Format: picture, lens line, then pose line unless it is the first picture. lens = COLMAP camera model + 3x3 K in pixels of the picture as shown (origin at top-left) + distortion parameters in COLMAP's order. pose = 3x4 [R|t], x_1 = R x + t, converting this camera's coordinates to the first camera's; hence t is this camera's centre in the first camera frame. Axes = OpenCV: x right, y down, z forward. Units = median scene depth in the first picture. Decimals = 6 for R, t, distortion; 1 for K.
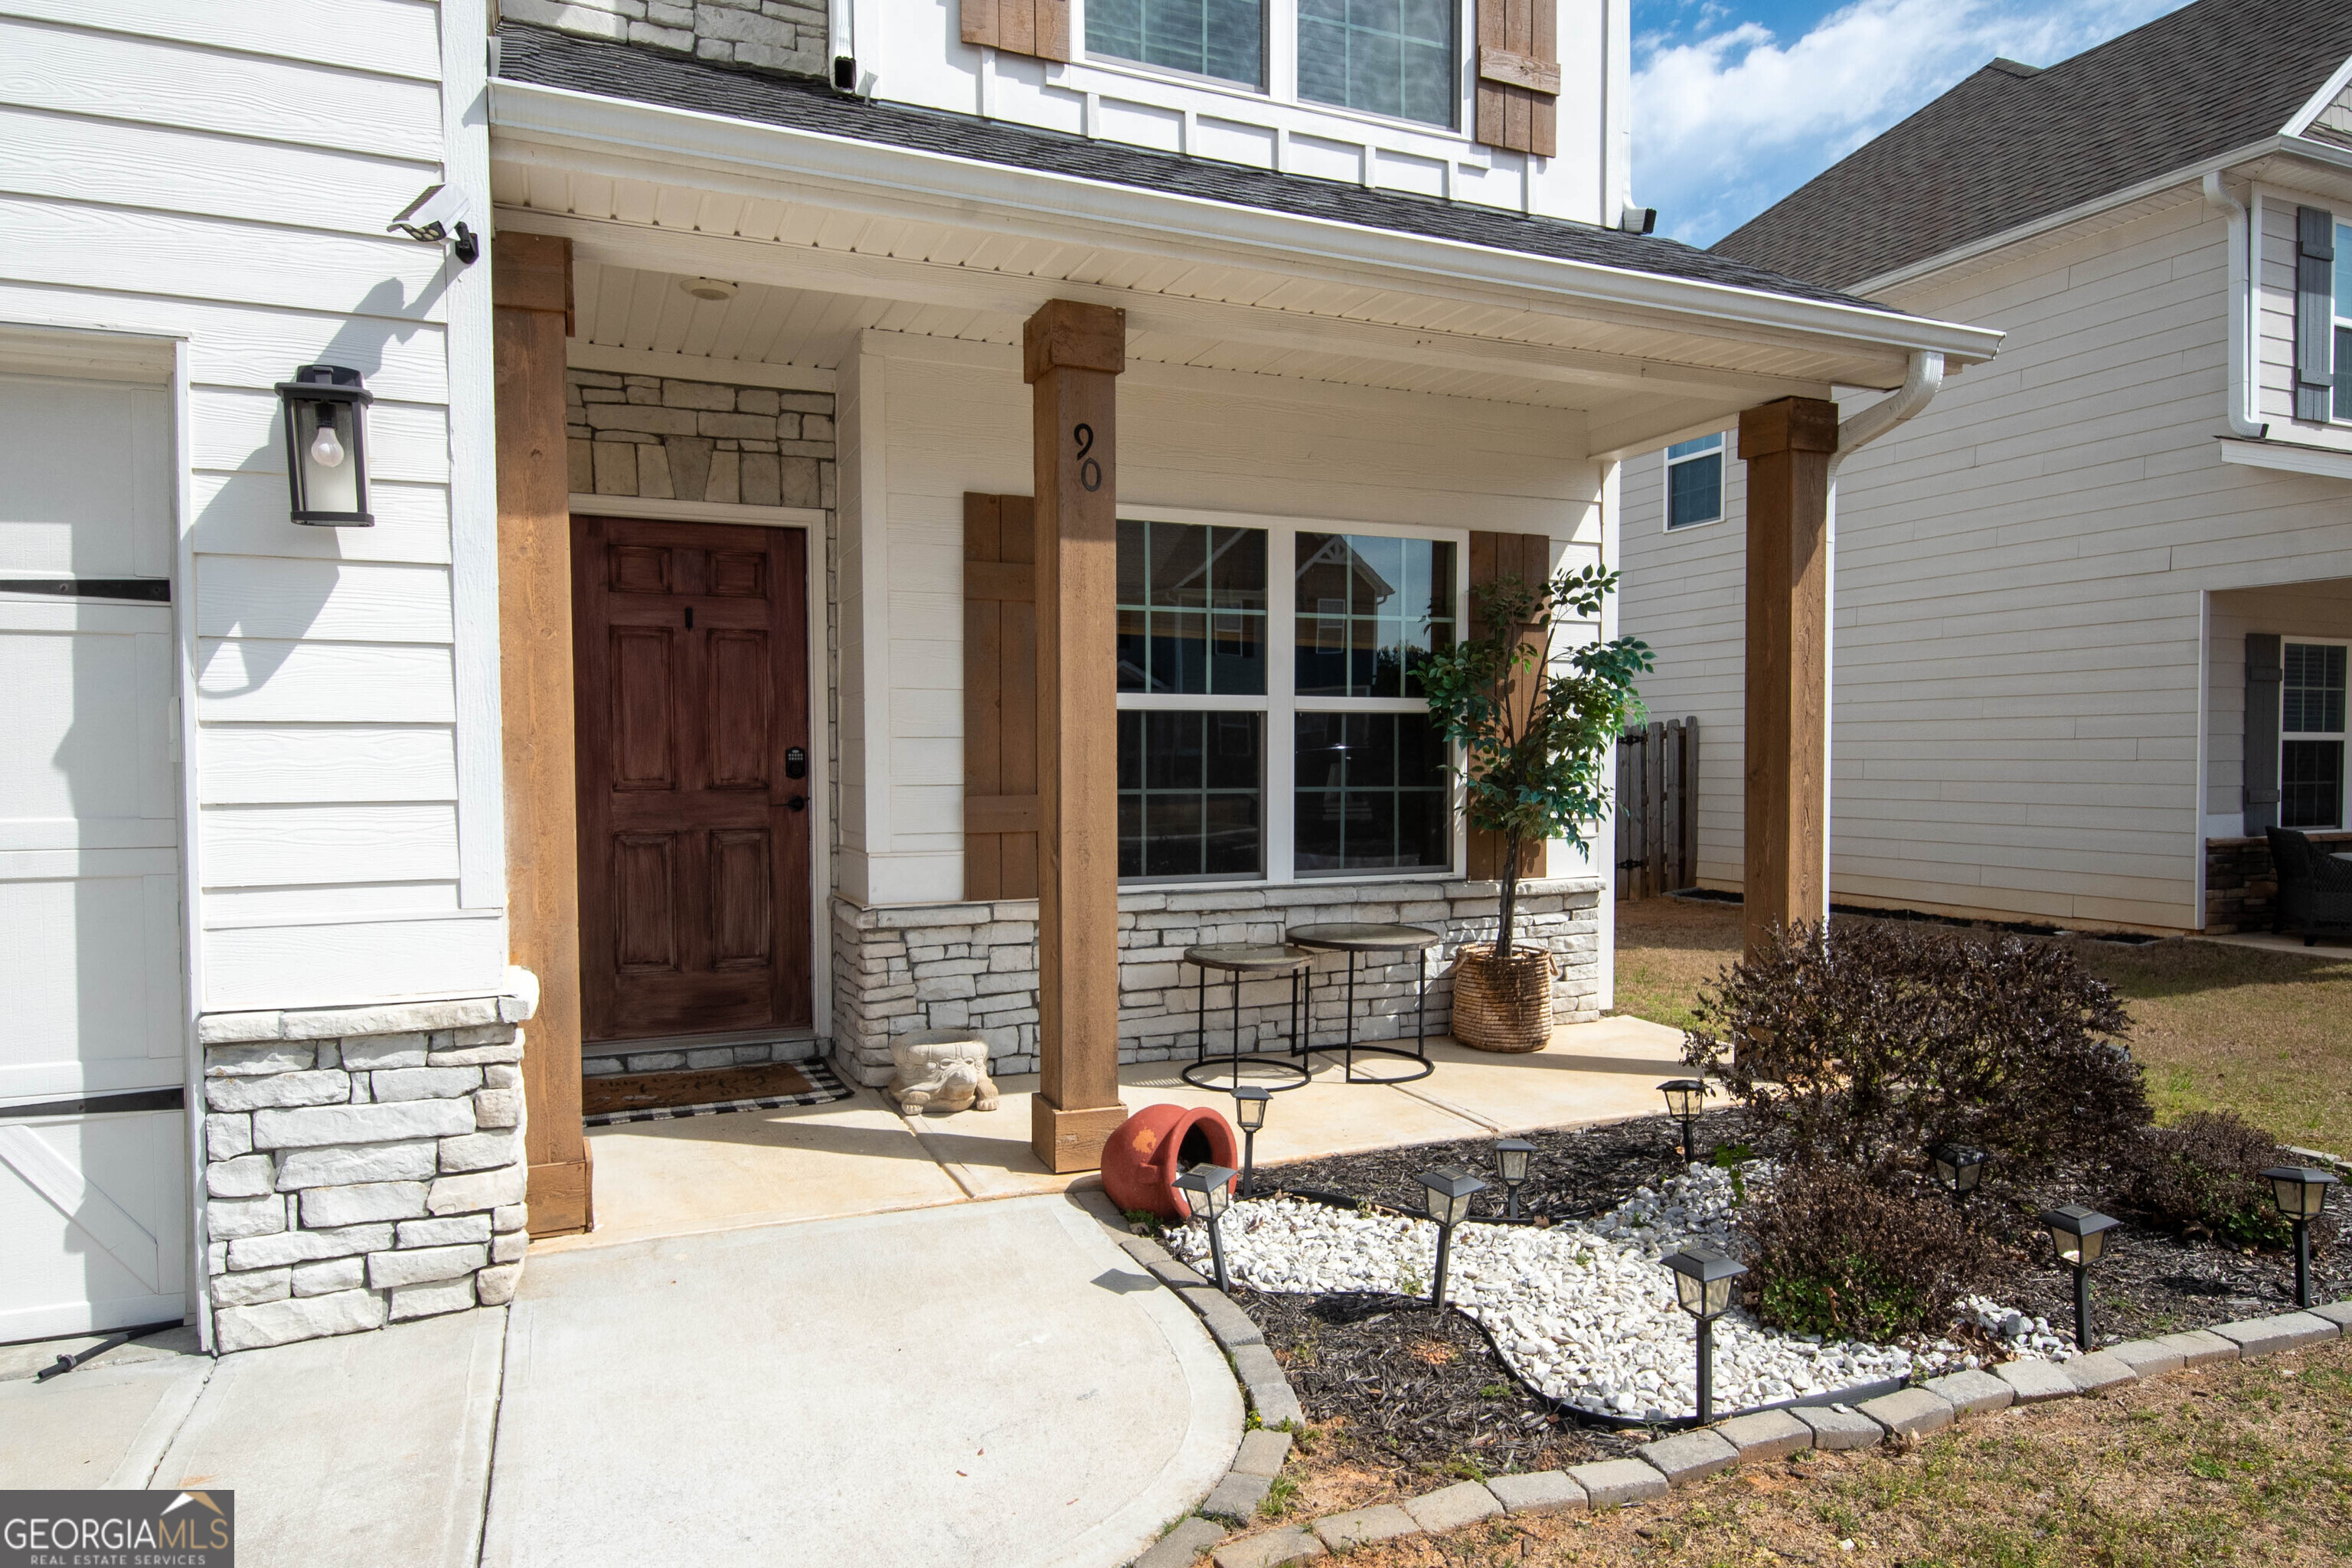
lens RADIAL K [[1437.2, 0, 1178.4], [0, 1437.2, 812.2], [0, 0, 1]] dist [-0.001540, -0.000904]
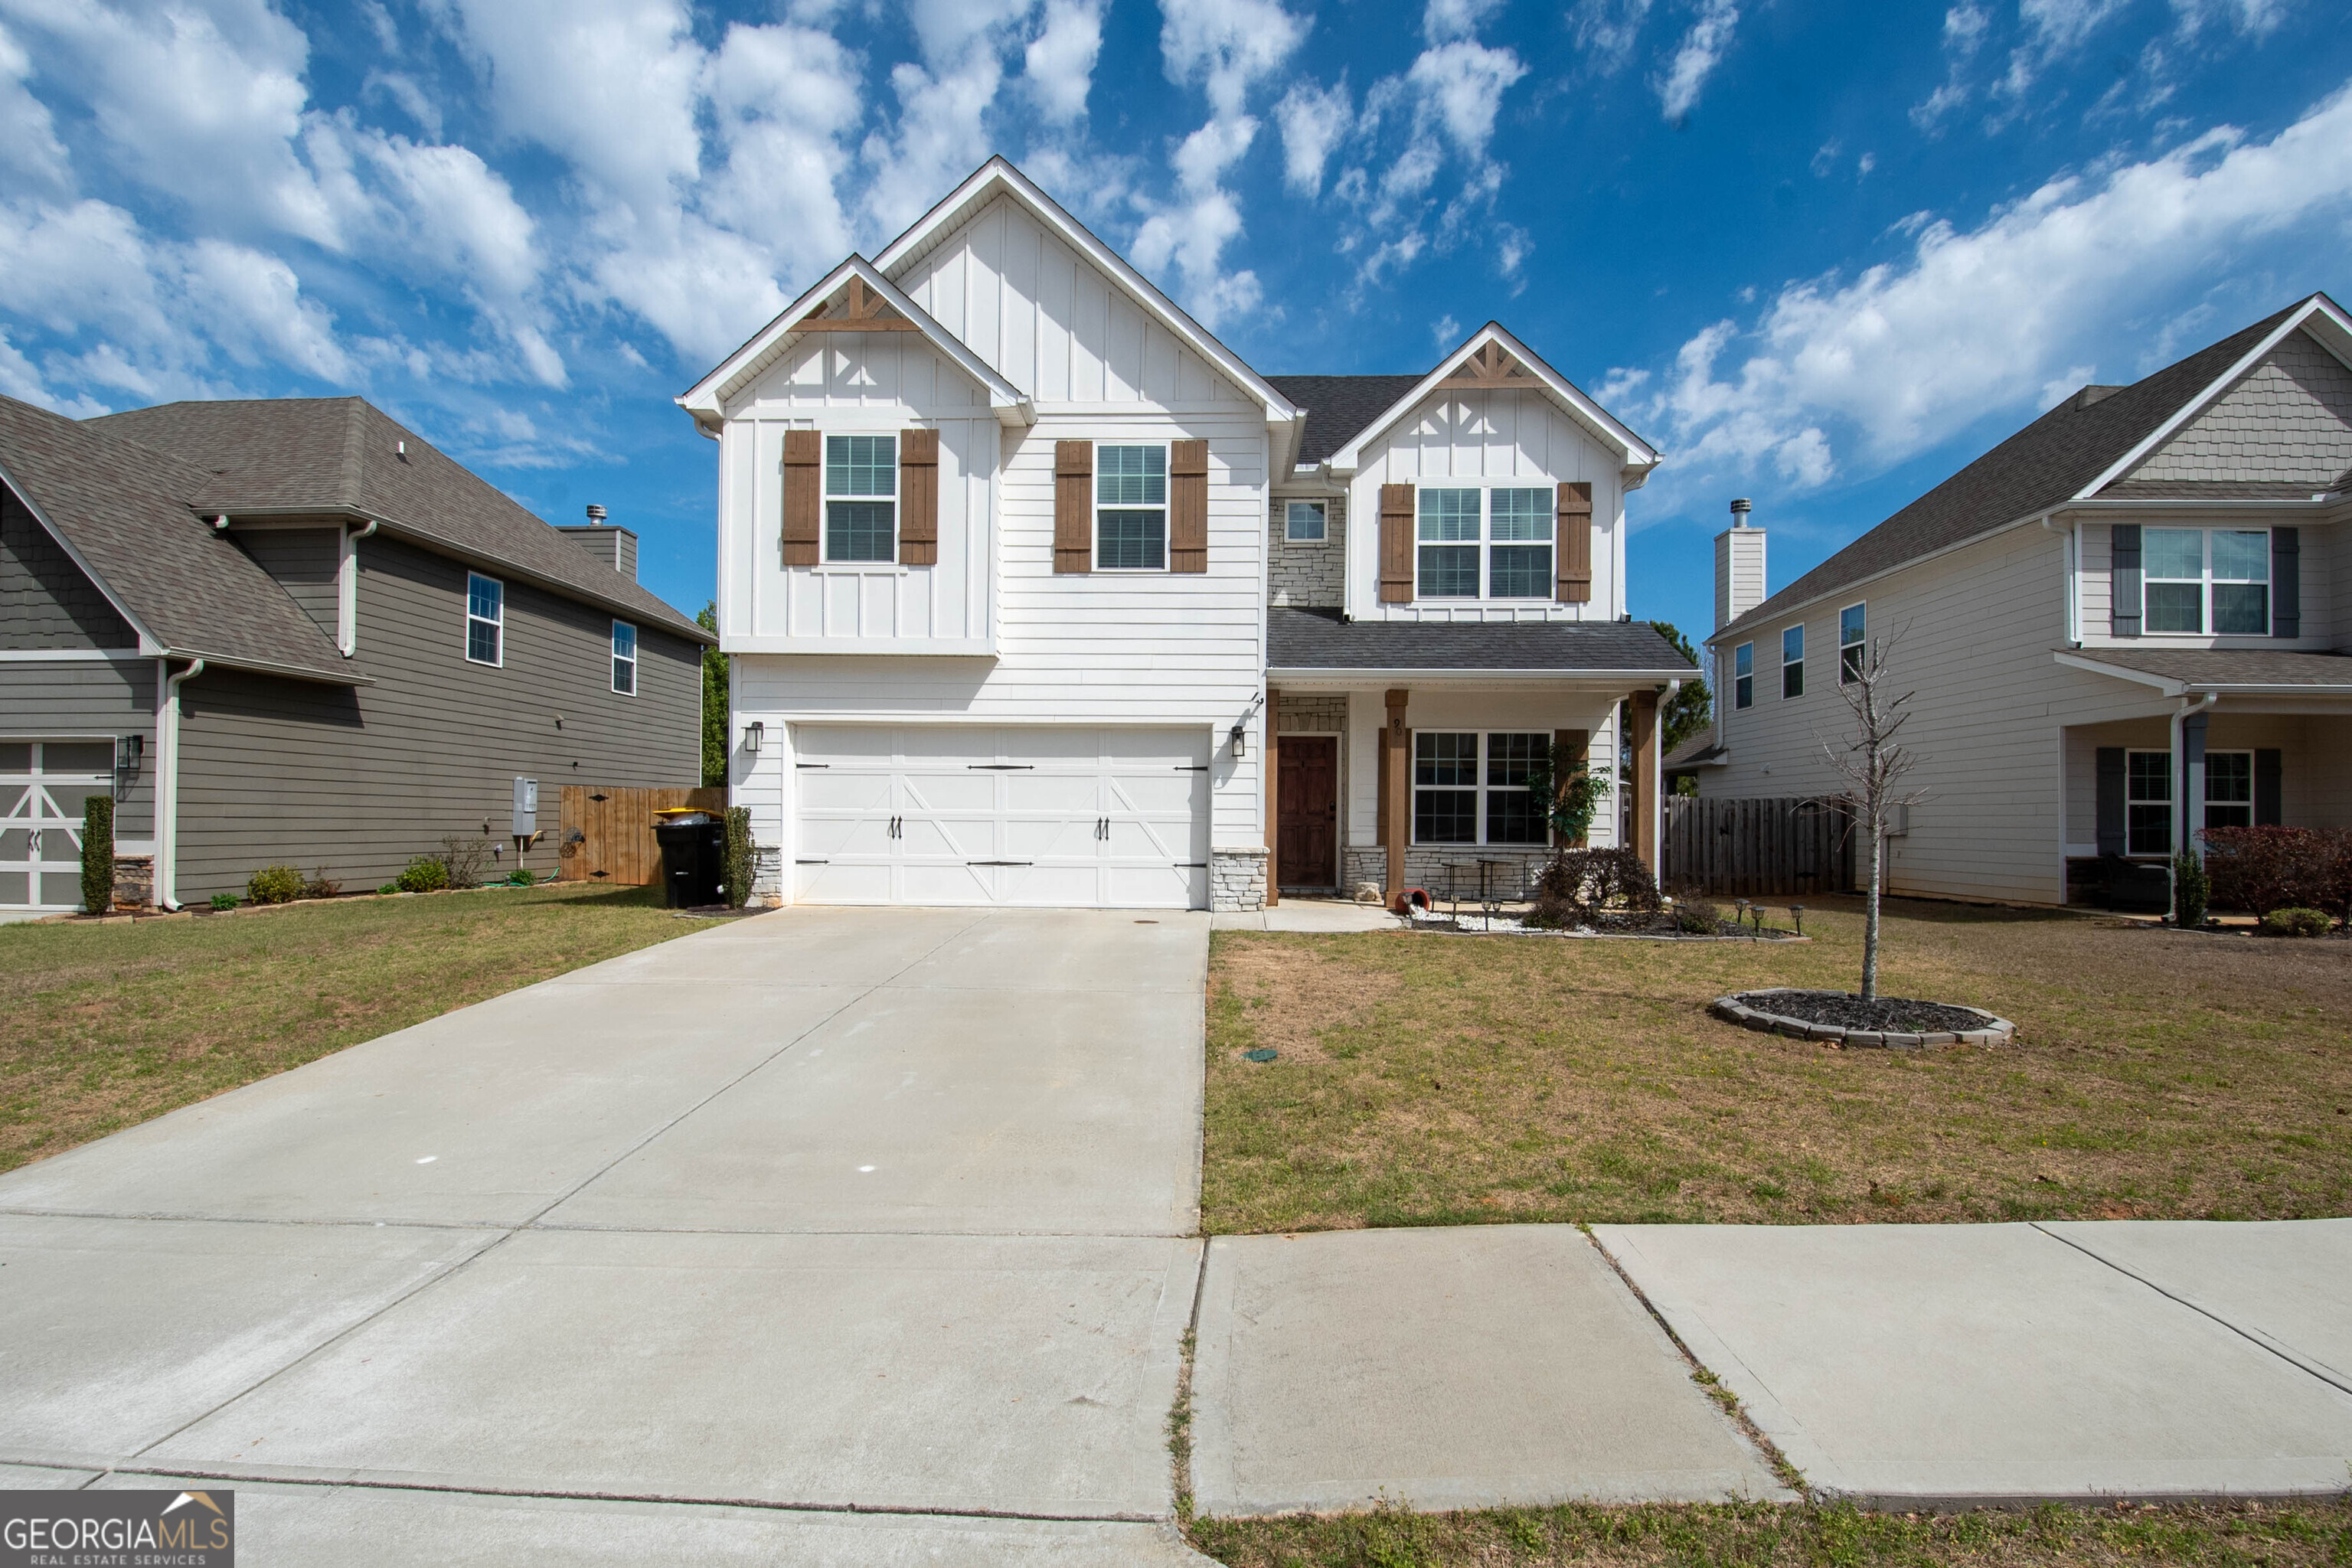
lens RADIAL K [[1040.9, 0, 1178.4], [0, 1040.9, 814.2], [0, 0, 1]] dist [0.013889, -0.019889]
pose [[0.899024, 0.008993, -0.437808, 0.475414], [-0.028714, 0.998848, -0.038447, 0.088439], [0.436958, 0.047136, 0.898246, -1.341499]]
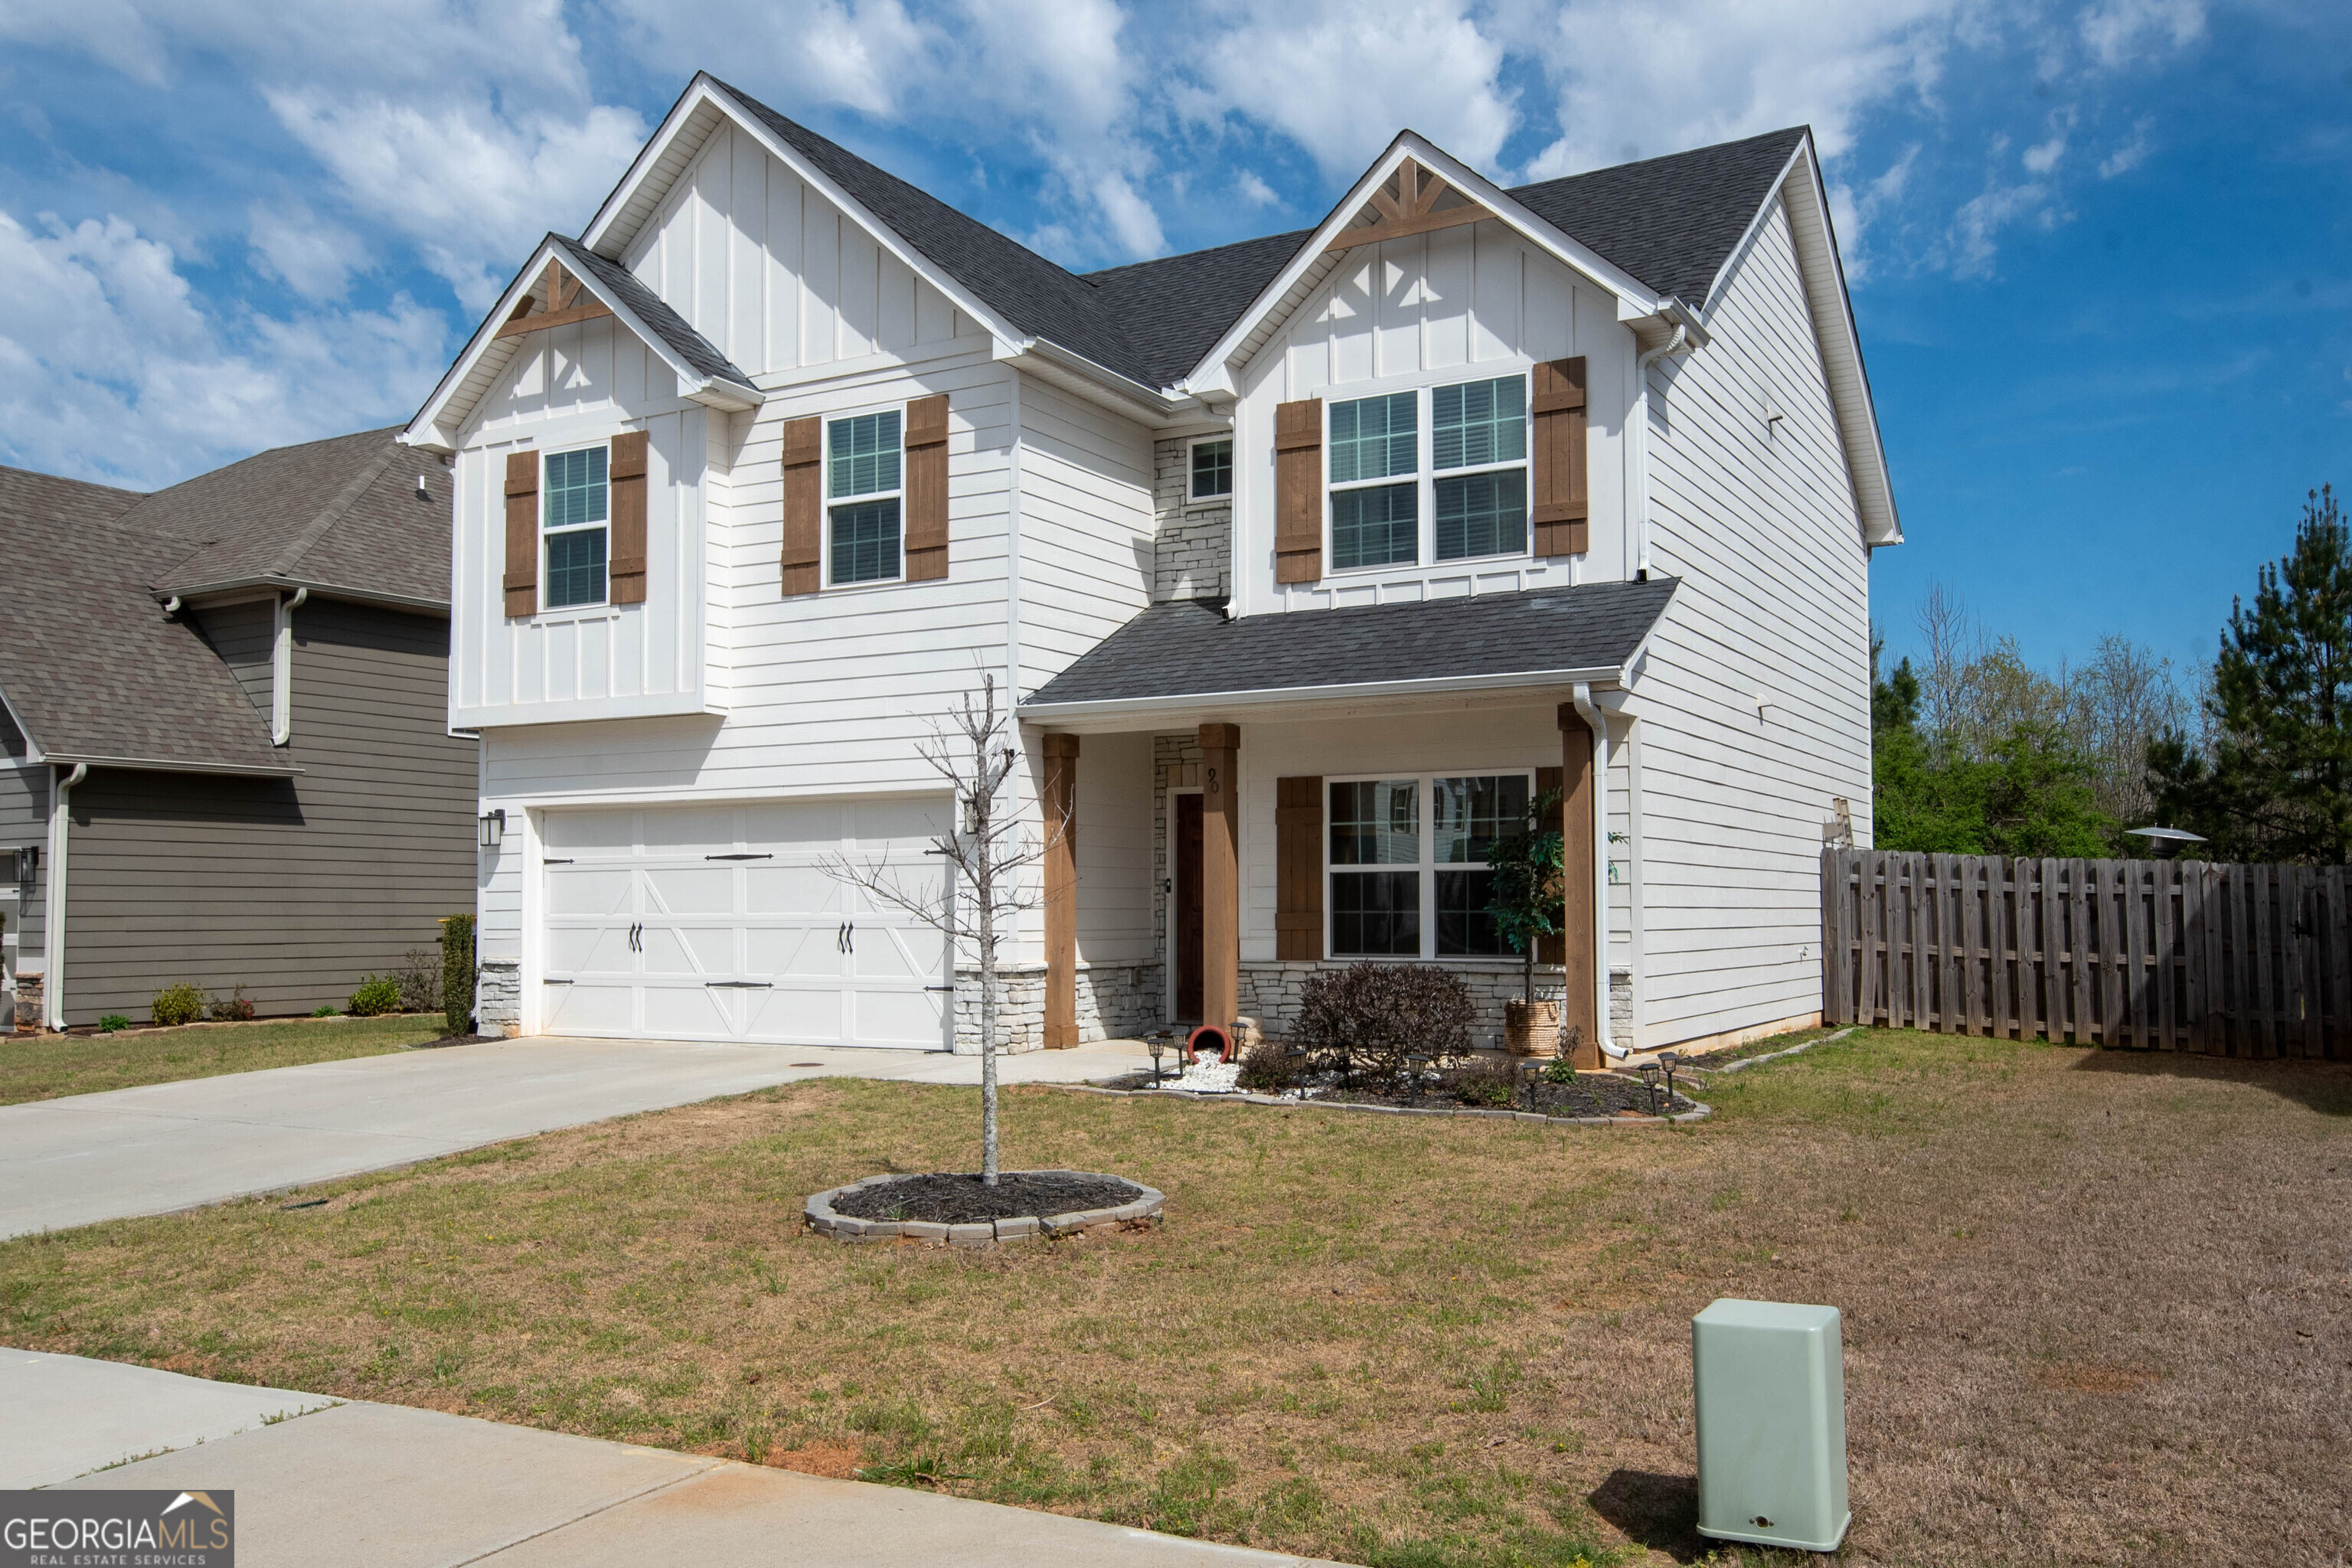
lens RADIAL K [[1794.0, 0, 1176.2], [0, 1794.0, 829.9], [0, 0, 1]] dist [0.014890, 0.002104]
pose [[0.614205, -0.035004, -0.788370, 1.795845], [-0.027911, 0.997427, -0.066031, 0.044215], [0.788653, 0.062561, 0.611648, -0.765474]]
